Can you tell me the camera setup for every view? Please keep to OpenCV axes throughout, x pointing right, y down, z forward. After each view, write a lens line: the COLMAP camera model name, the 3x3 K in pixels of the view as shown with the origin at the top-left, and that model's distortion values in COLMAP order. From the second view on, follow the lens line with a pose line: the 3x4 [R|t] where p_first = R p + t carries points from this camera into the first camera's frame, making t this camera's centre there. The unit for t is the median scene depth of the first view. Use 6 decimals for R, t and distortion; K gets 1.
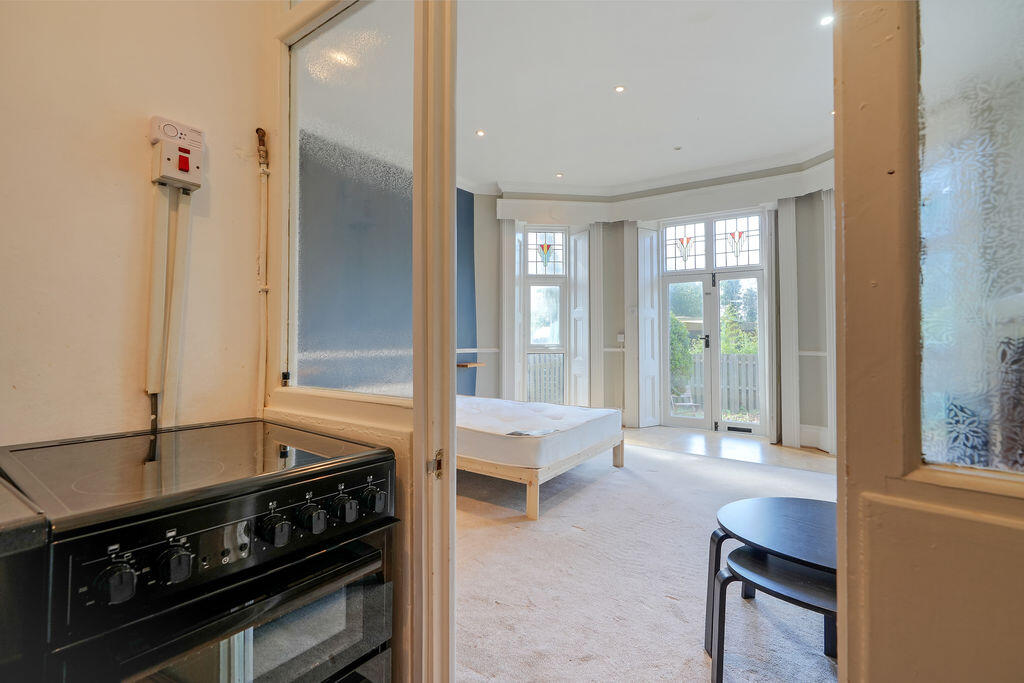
lens RADIAL K [[471.6, 0, 514.4], [0, 471.6, 327.0], [0, 0, 1]] dist [0.000866, -0.000070]
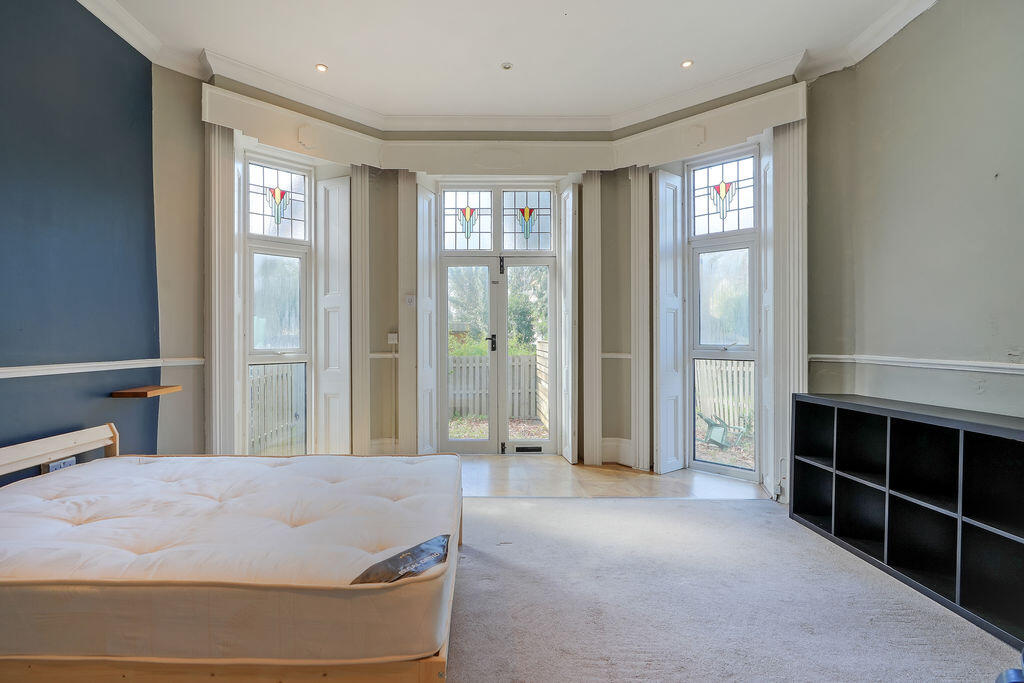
lens RADIAL K [[488.0, 0, 446.5], [0, 488.0, 340.5], [0, 0, 1]] dist [-0.000419, -0.000162]
pose [[0.845880, -0.004559, 0.533353, -0.095301], [-0.008326, 0.999729, 0.021749, 0.009851], [-0.533308, -0.022838, 0.845613, 0.349272]]
